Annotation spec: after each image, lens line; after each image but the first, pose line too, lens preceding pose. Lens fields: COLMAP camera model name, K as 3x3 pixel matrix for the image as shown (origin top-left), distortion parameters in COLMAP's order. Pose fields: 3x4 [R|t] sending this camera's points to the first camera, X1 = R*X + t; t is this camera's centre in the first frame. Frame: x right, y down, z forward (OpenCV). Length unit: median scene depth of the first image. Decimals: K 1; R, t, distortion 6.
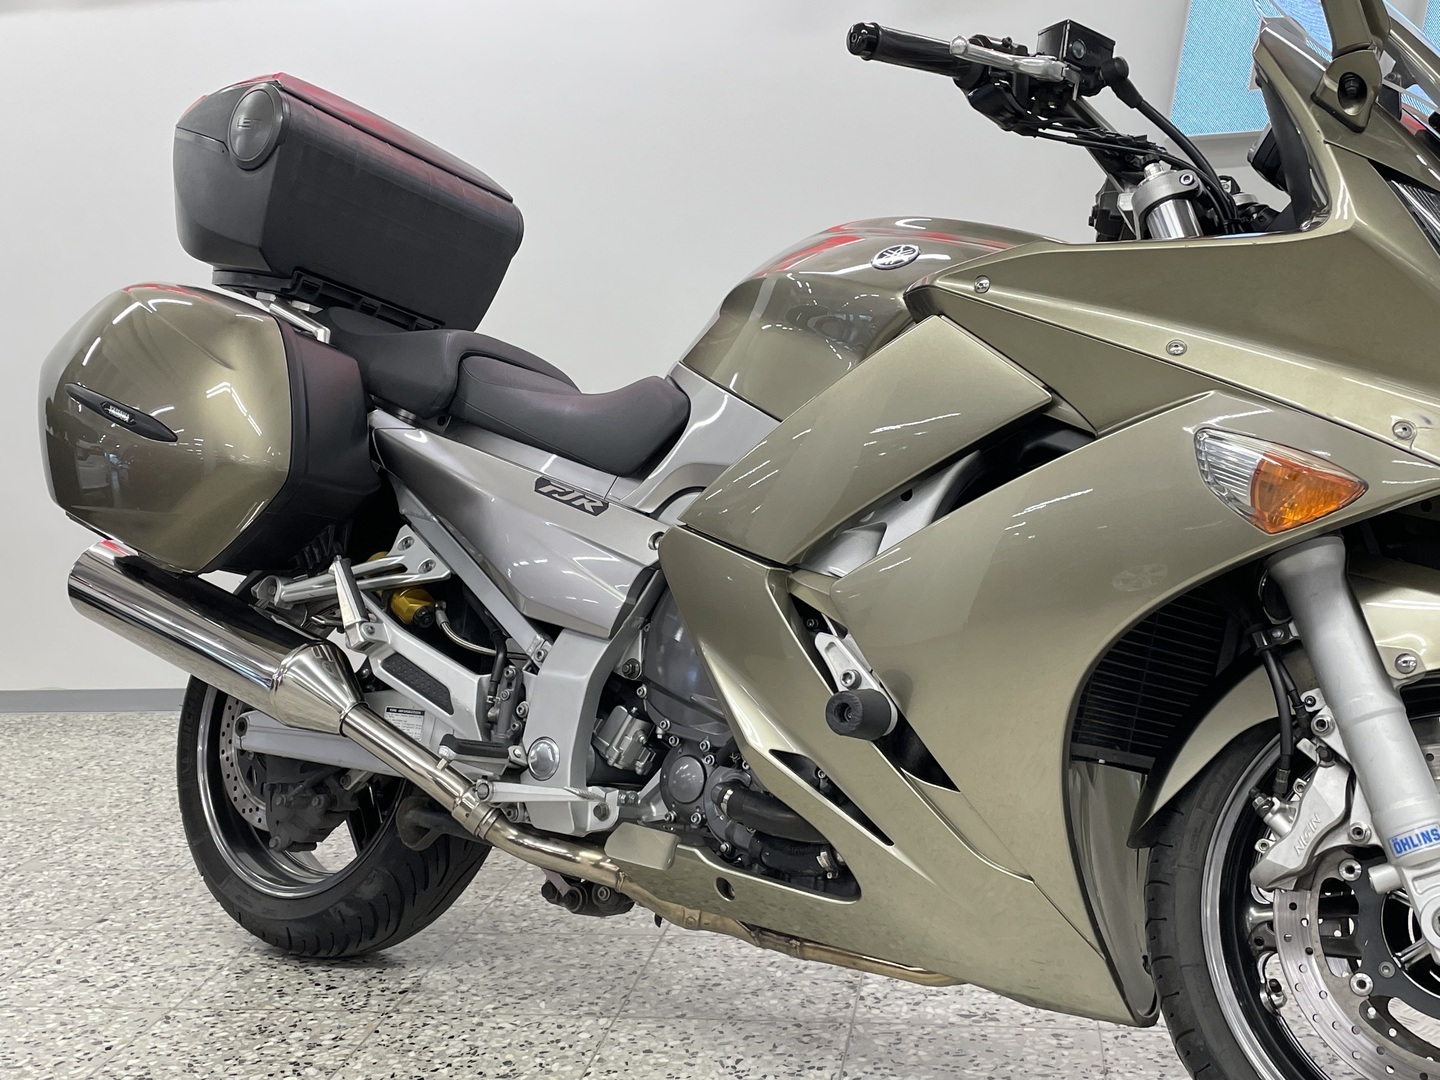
lens RADIAL K [[1701.6, 0, 727.8], [0, 1701.6, 535.7], [0, 0, 1]] dist [0.066132, 0.000000]
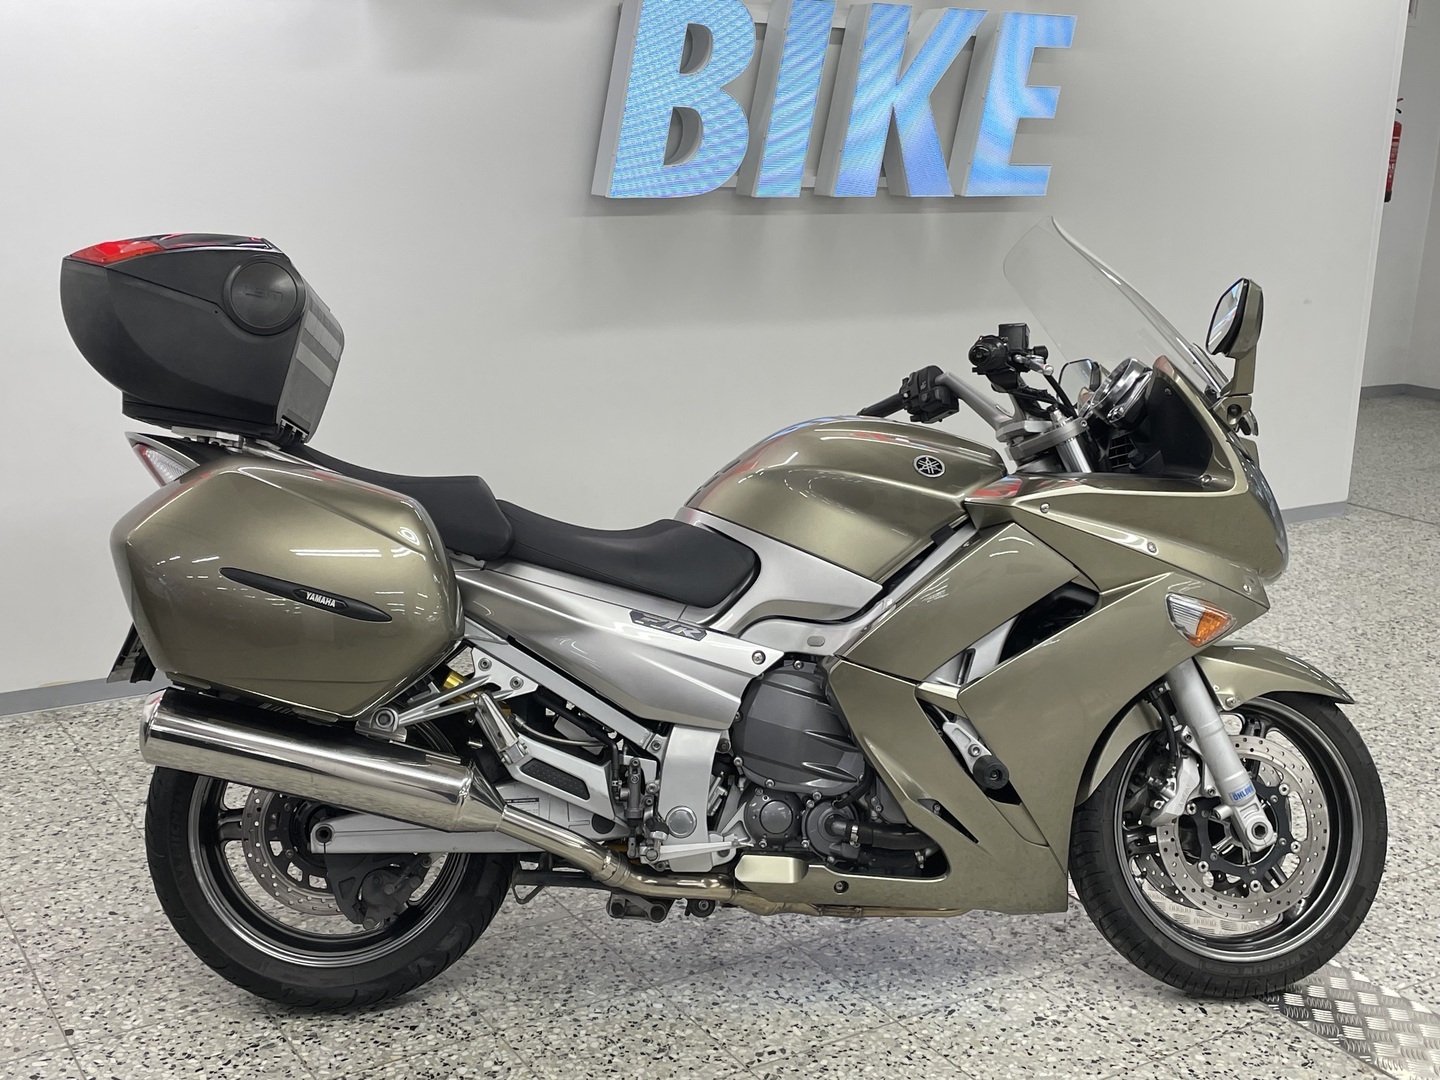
lens RADIAL K [[1701.6, 0, 721.2], [0, 1701.6, 508.4], [0, 0, 1]] dist [0.066132, 0.000000]
pose [[0.744193, -0.088942, 0.662016, -0.945091], [0.006959, 0.992074, 0.125463, -0.284314], [-0.667928, -0.088762, 0.738914, -0.015408]]
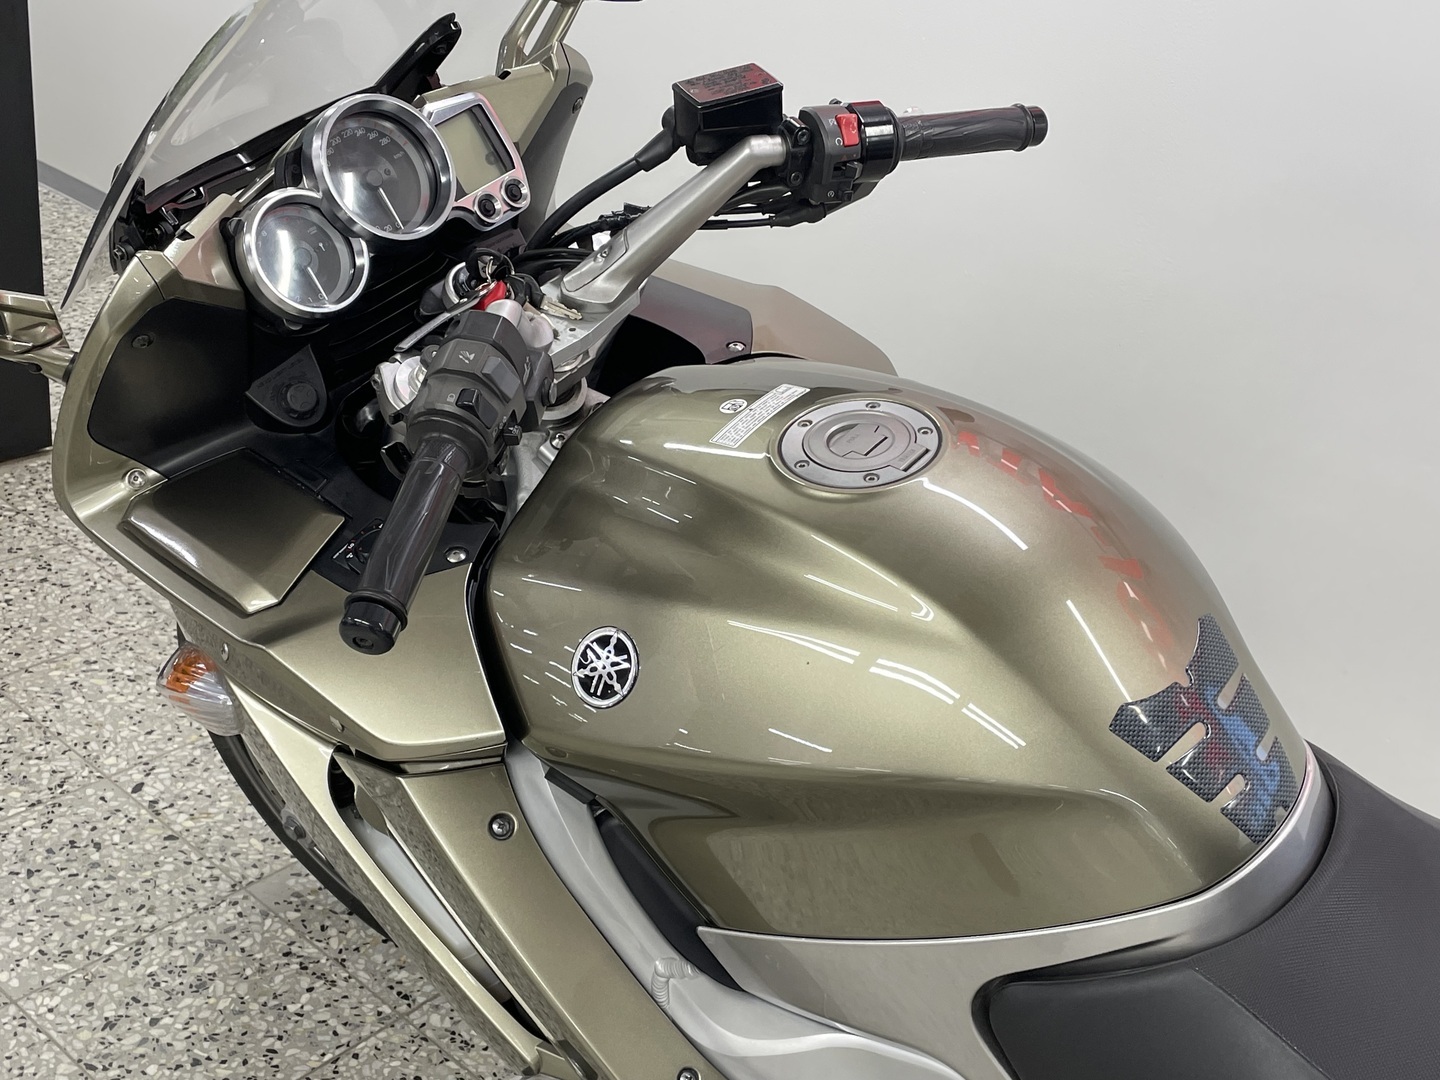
lens RADIAL K [[1701.6, 0, 706.3], [0, 1701.6, 534.0], [0, 0, 1]] dist [0.066132, 0.000000]
pose [[0.836784, 0.369687, -0.403886, -0.026745], [-0.217633, 0.901443, 0.374215, -0.358310], [0.502423, -0.225238, 0.834769, 0.761575]]
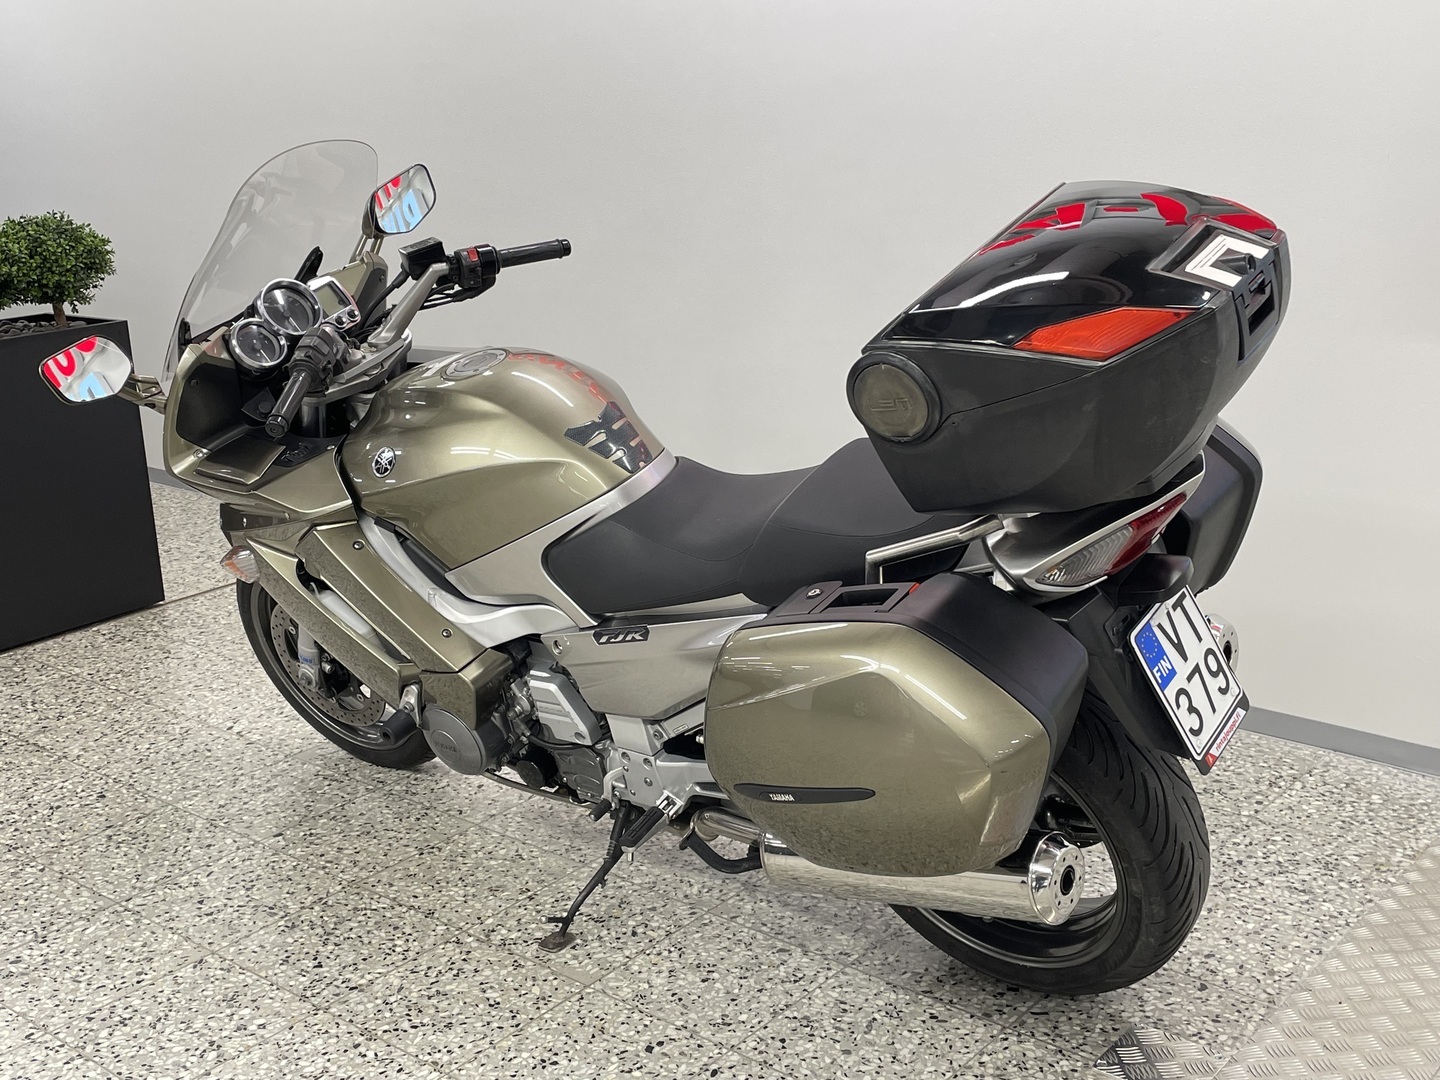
lens RADIAL K [[1701.6, 0, 717.4], [0, 1701.6, 512.9], [0, 0, 1]] dist [0.066132, 0.000000]
pose [[0.856600, 0.141068, -0.496323, 0.656202], [-0.051792, 0.980550, 0.189310, -0.342992], [0.513376, -0.136457, 0.847246, 0.161299]]
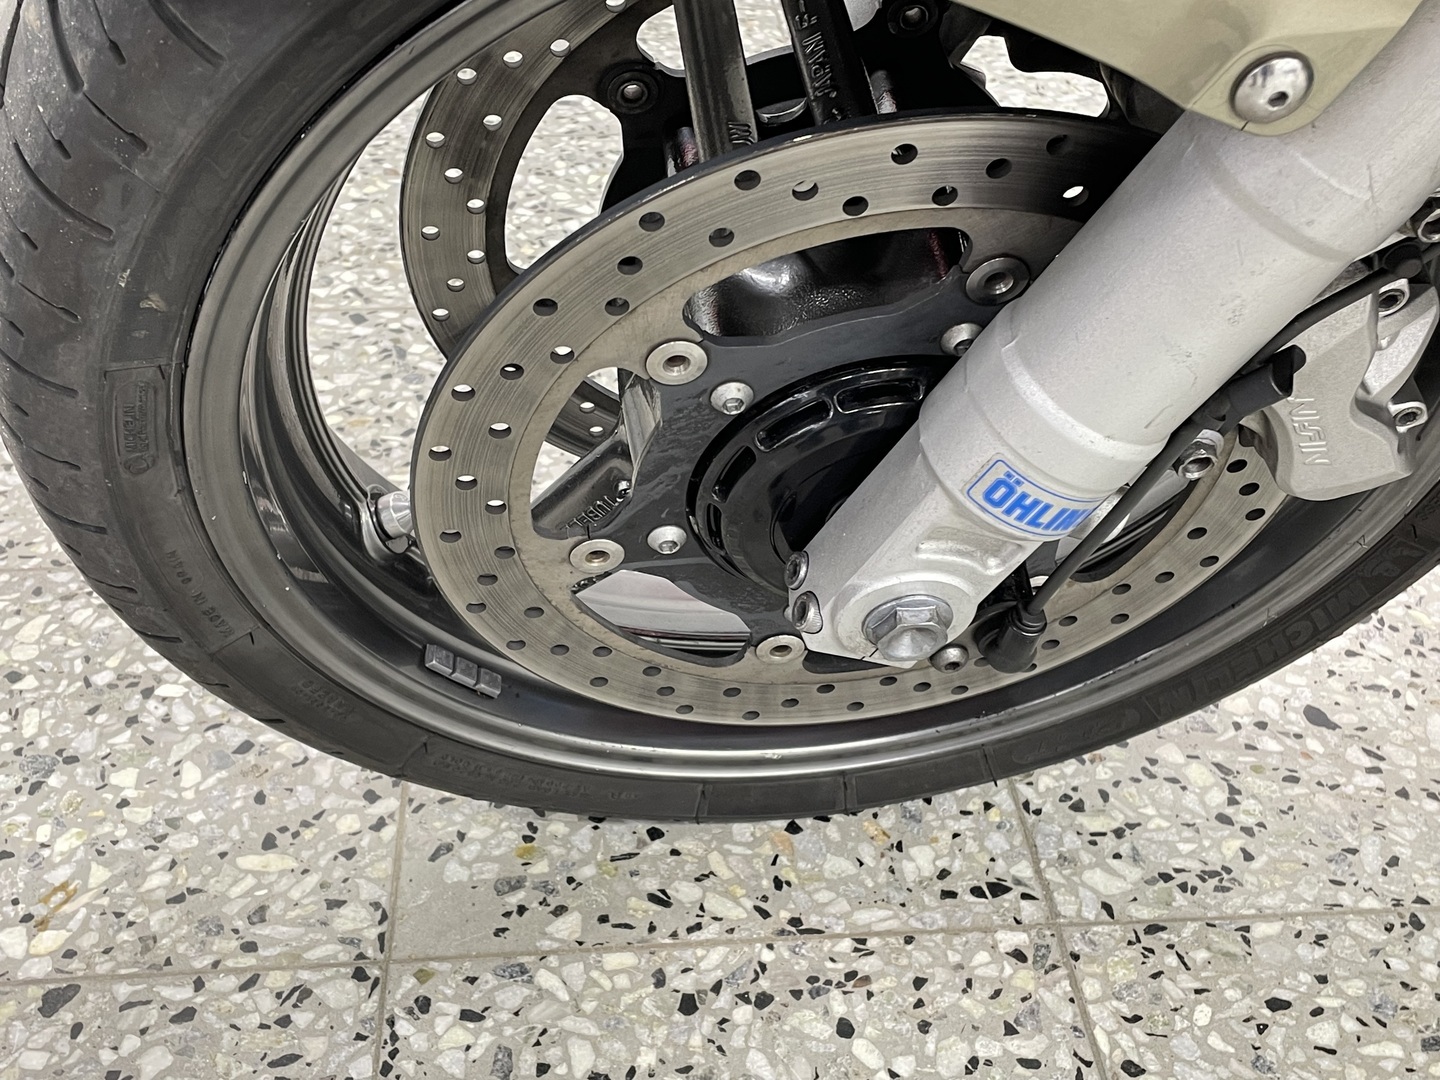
lens RADIAL K [[1701.6, 0, 710.0], [0, 1701.6, 535.1], [0, 0, 1]] dist [0.066132, 0.000000]
pose [[0.971809, -0.096092, 0.215297, -0.597446], [-0.023759, 0.868612, 0.494923, 0.016270], [-0.234568, -0.486086, 0.841842, 1.152632]]
